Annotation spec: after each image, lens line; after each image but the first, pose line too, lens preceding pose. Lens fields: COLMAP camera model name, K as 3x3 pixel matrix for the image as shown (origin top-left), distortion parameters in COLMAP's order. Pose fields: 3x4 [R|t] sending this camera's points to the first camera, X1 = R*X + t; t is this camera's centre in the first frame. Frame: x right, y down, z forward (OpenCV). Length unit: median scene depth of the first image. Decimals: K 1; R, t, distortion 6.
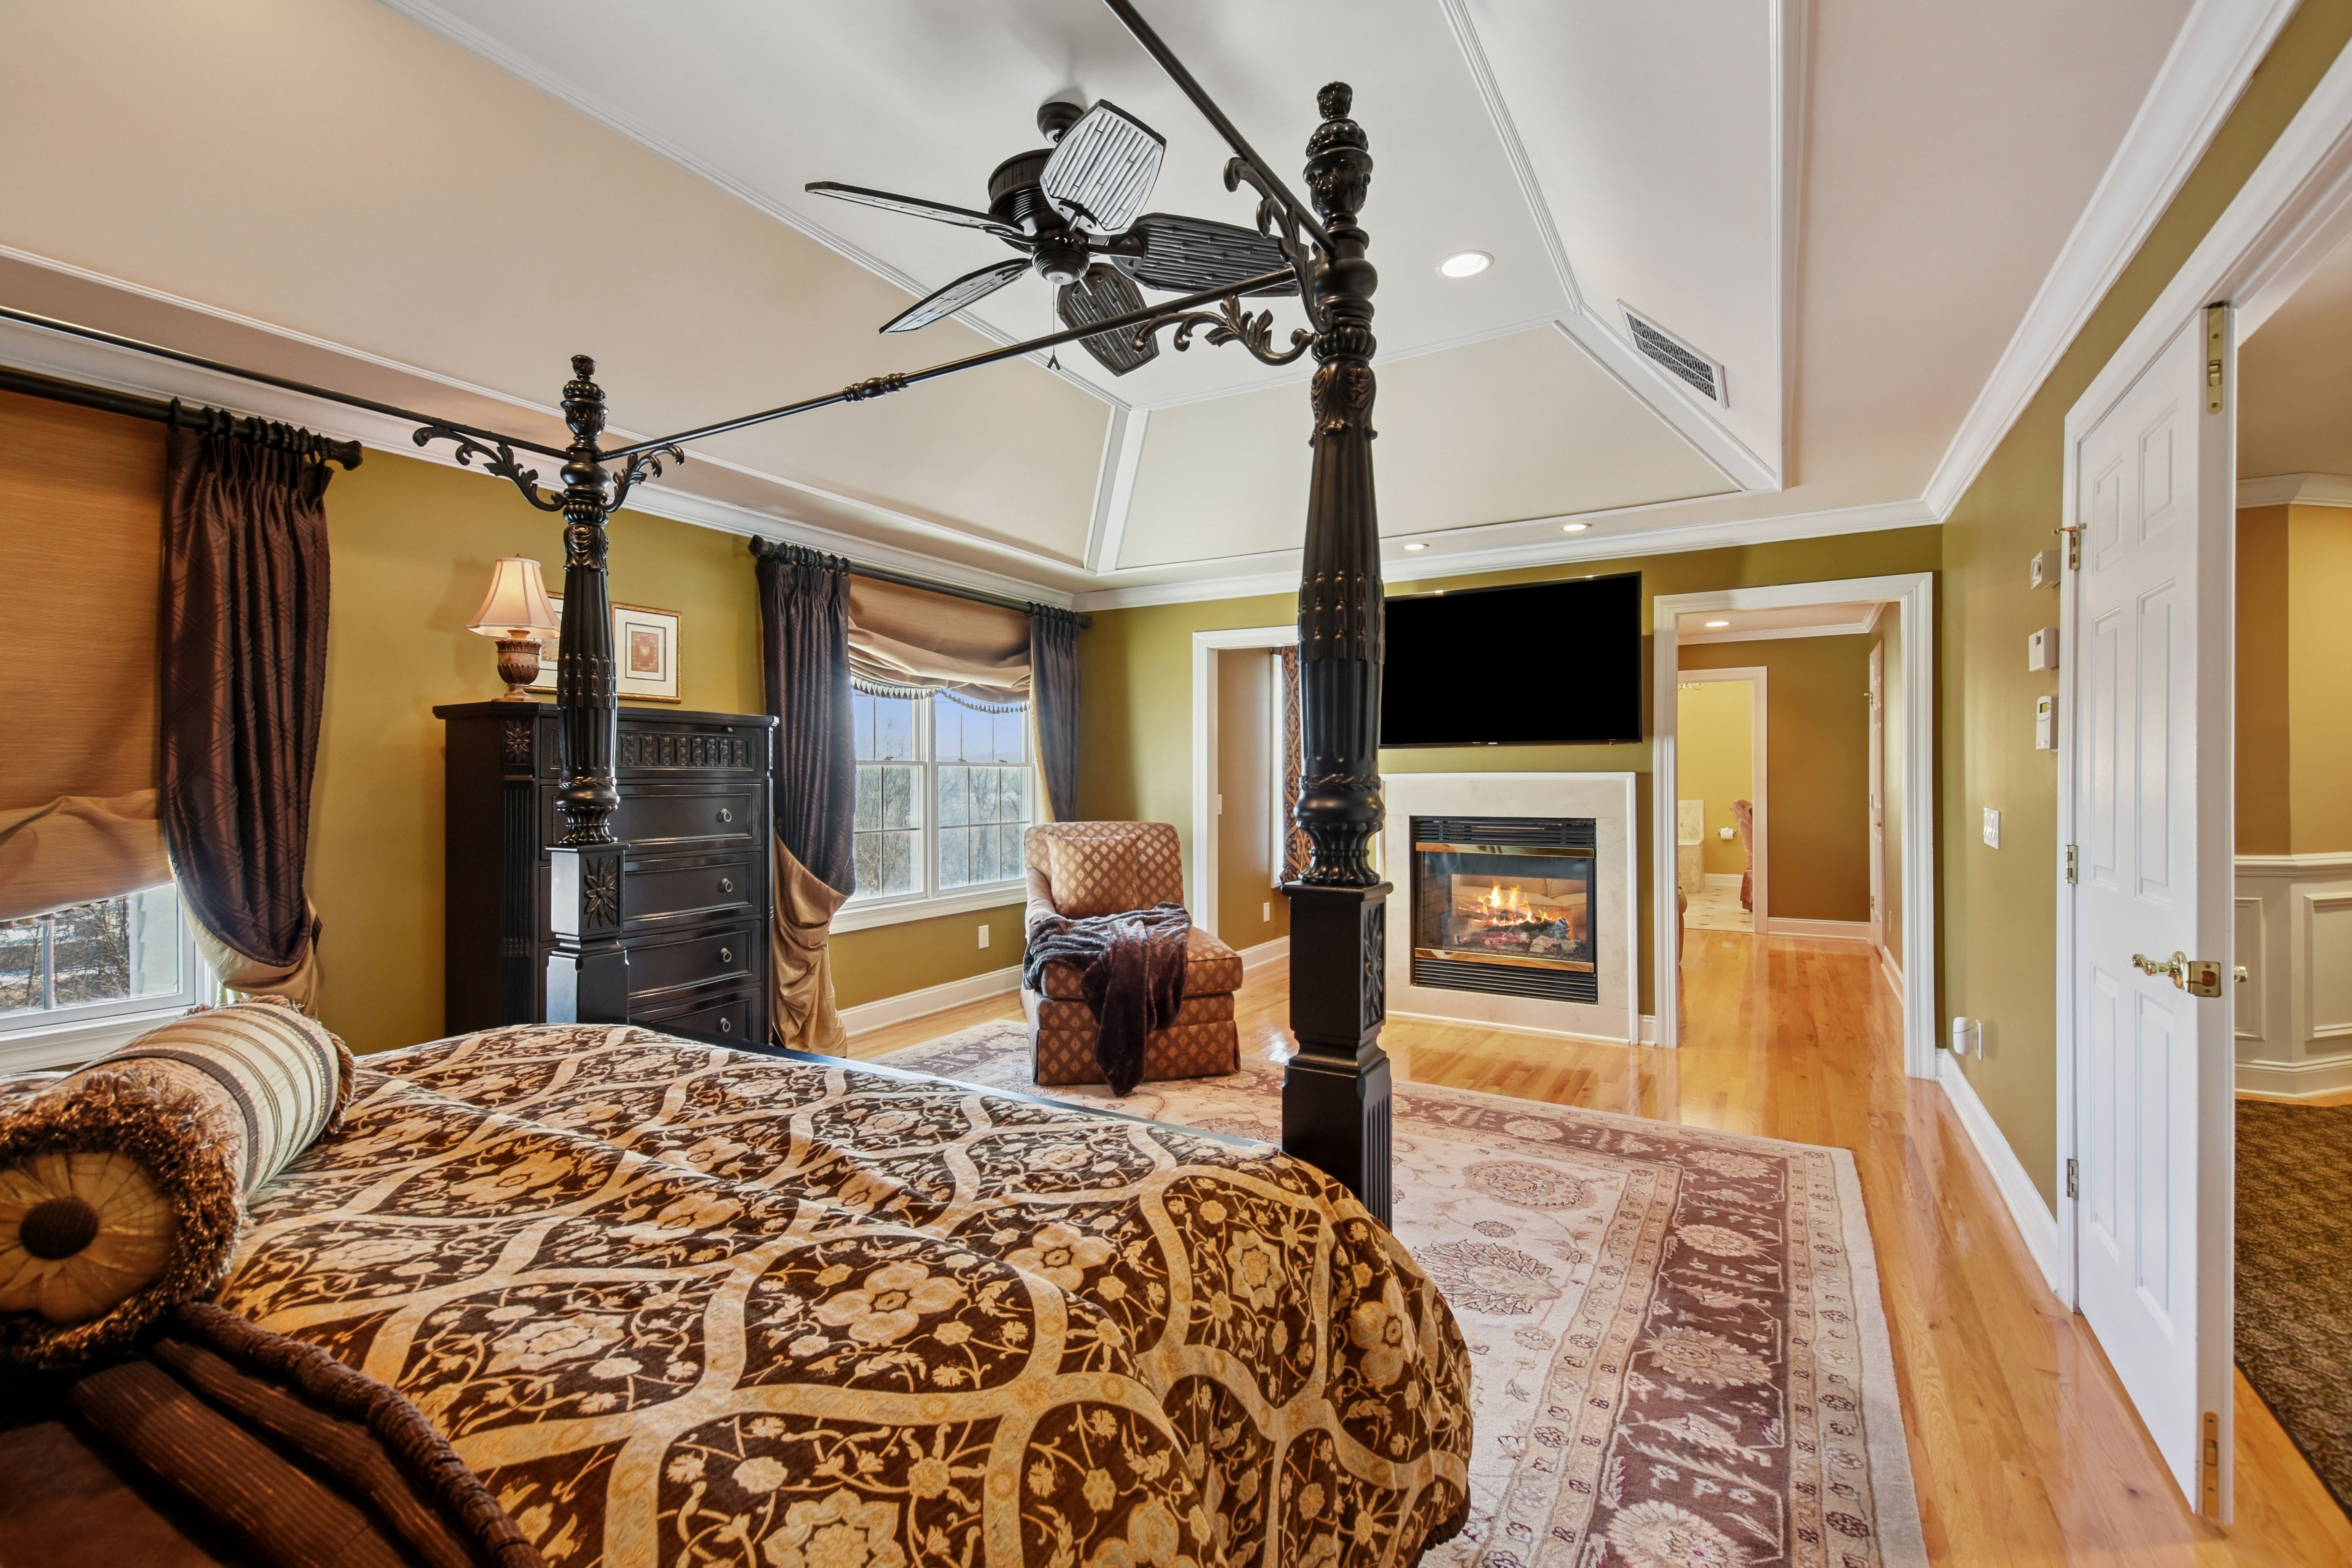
lens RADIAL K [[1036.1, 0, 1180.1], [0, 1036.1, 787.0], [0, 0, 1]] dist [-0.017033, 0.000008]
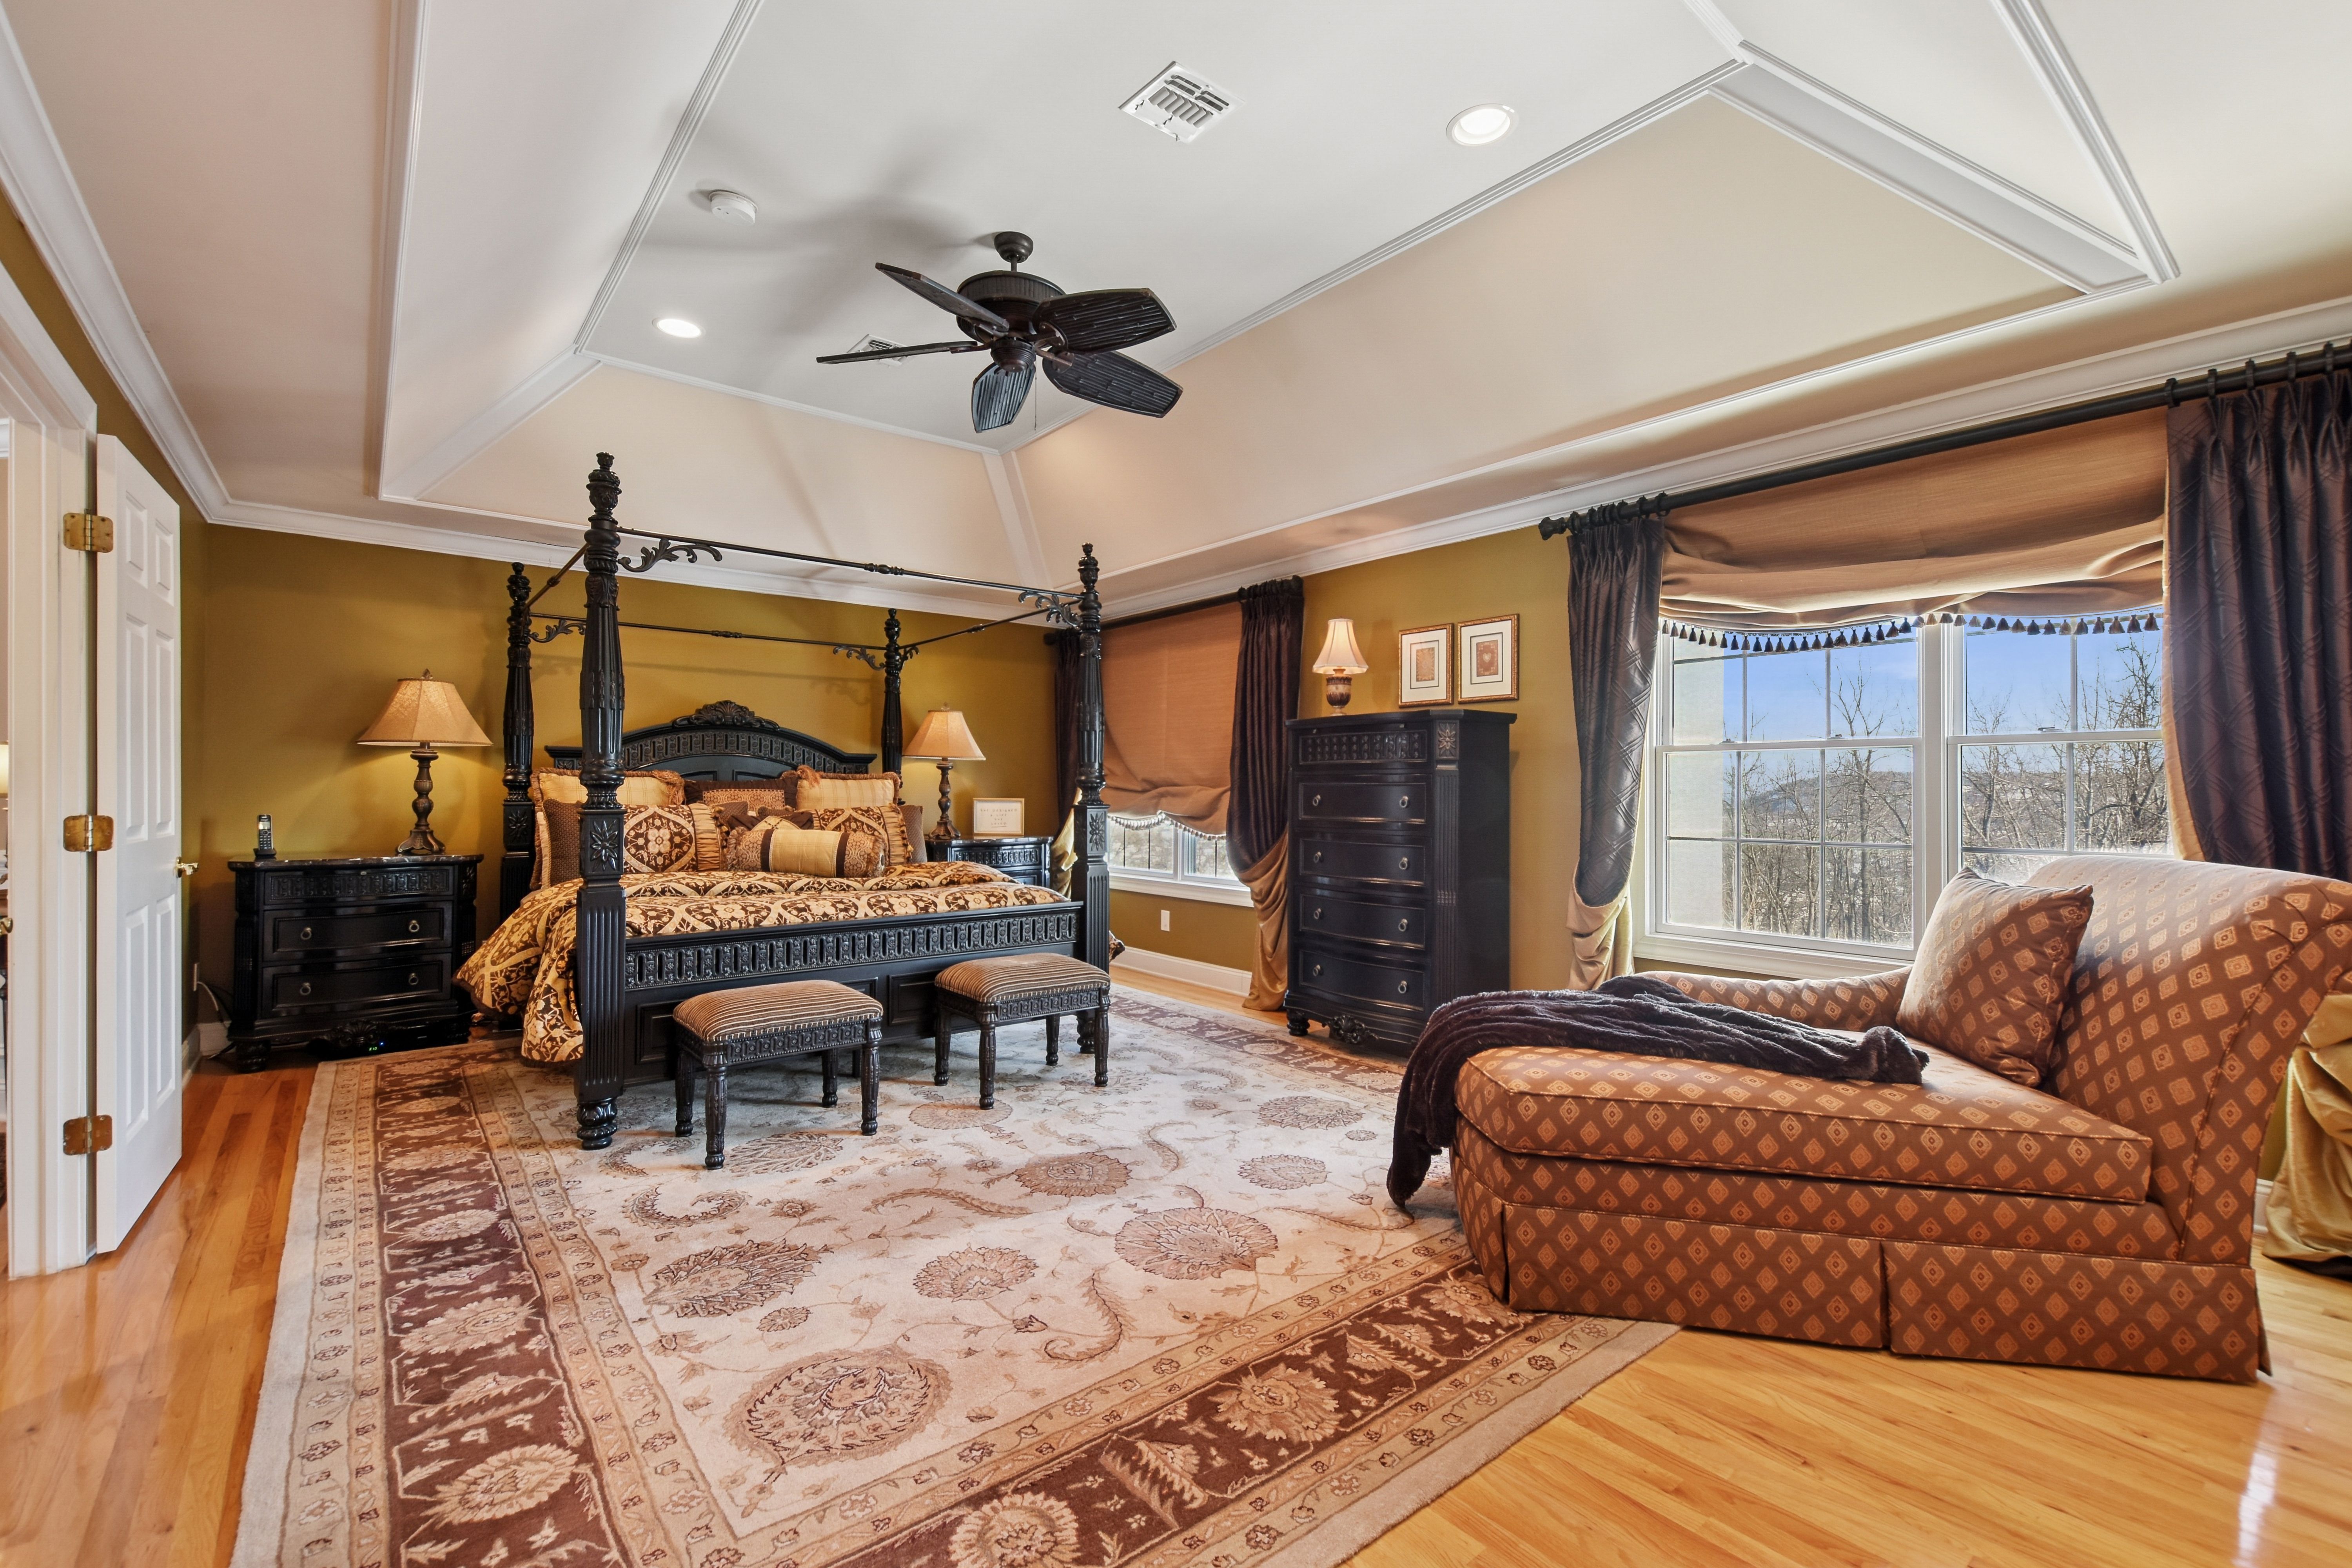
lens RADIAL K [[1036.1, 0, 1173.0], [0, 1036.1, 790.1], [0, 0, 1]] dist [-0.017033, 0.000008]
pose [[-0.370513, -0.001909, -0.928825, 0.741442], [-0.010027, 0.999948, 0.001945, 0.015464], [0.928773, 0.010034, -0.370513, 1.249766]]
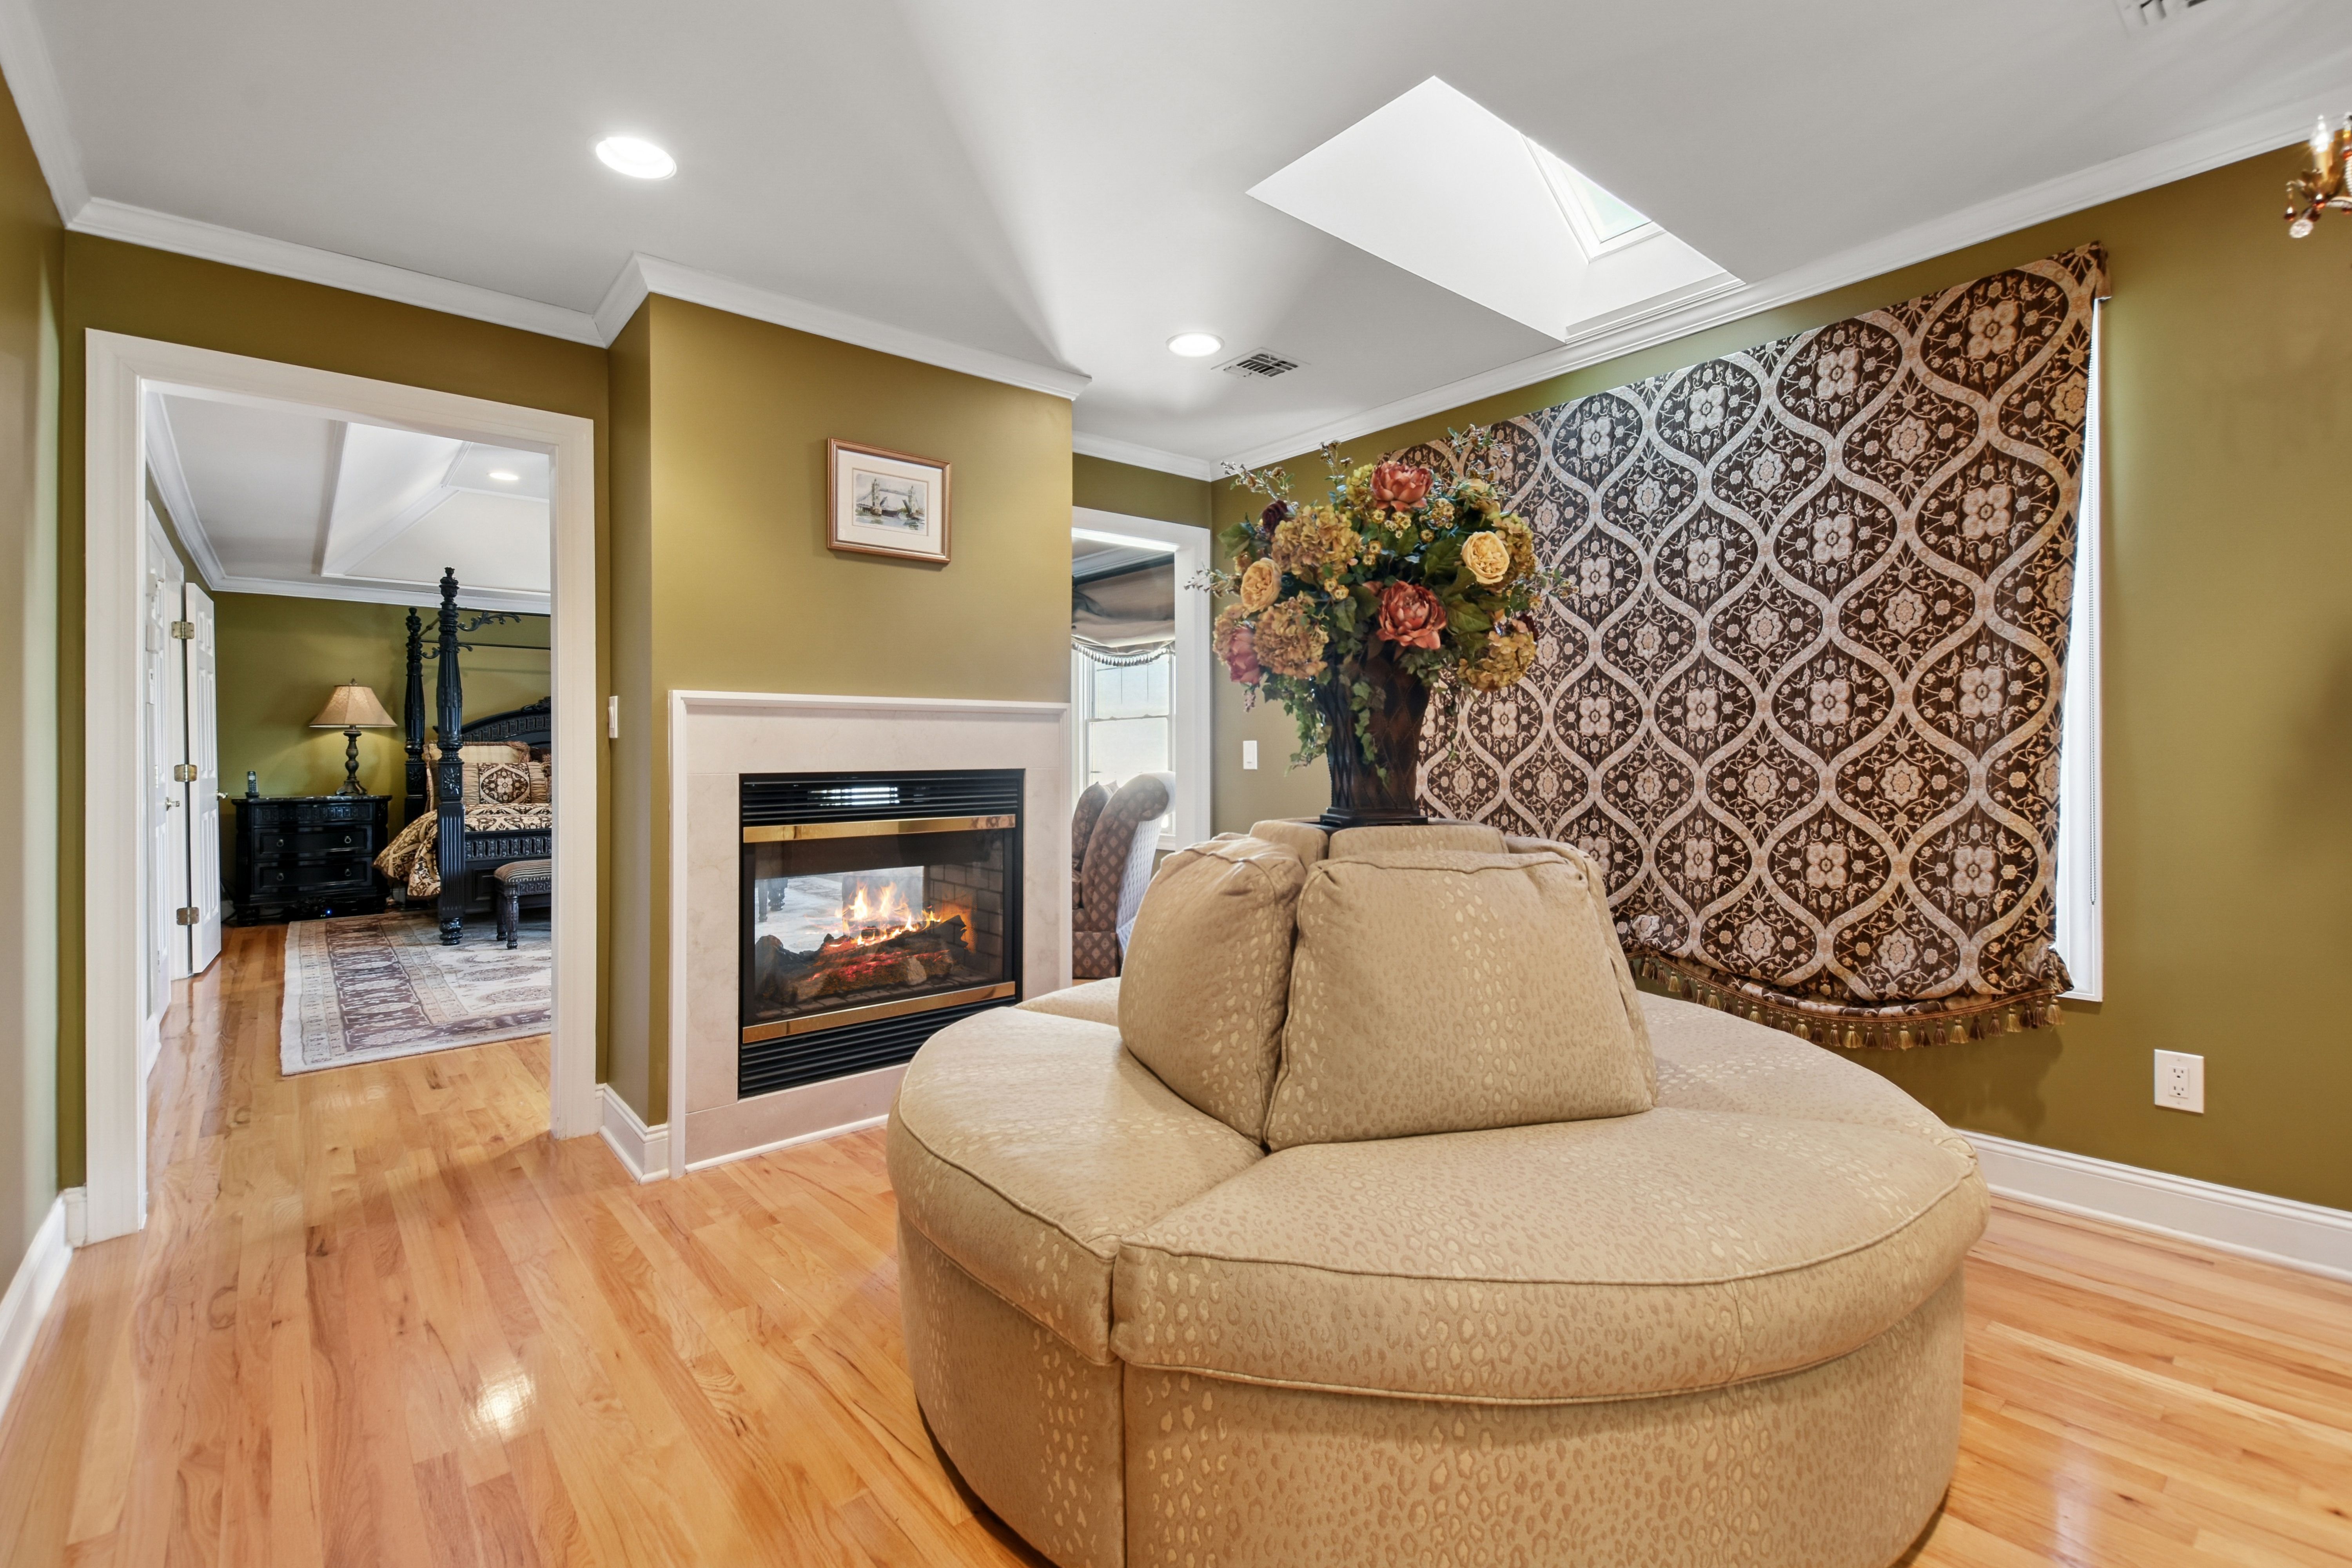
lens RADIAL K [[1036.1, 0, 1172.8], [0, 1036.1, 758.6], [0, 0, 1]] dist [-0.017033, 0.000008]
pose [[-0.331735, 0.005966, -0.943354, 1.283941], [0.005750, 0.999974, 0.004302, 0.034747], [0.943355, -0.003997, -0.331761, 2.129642]]
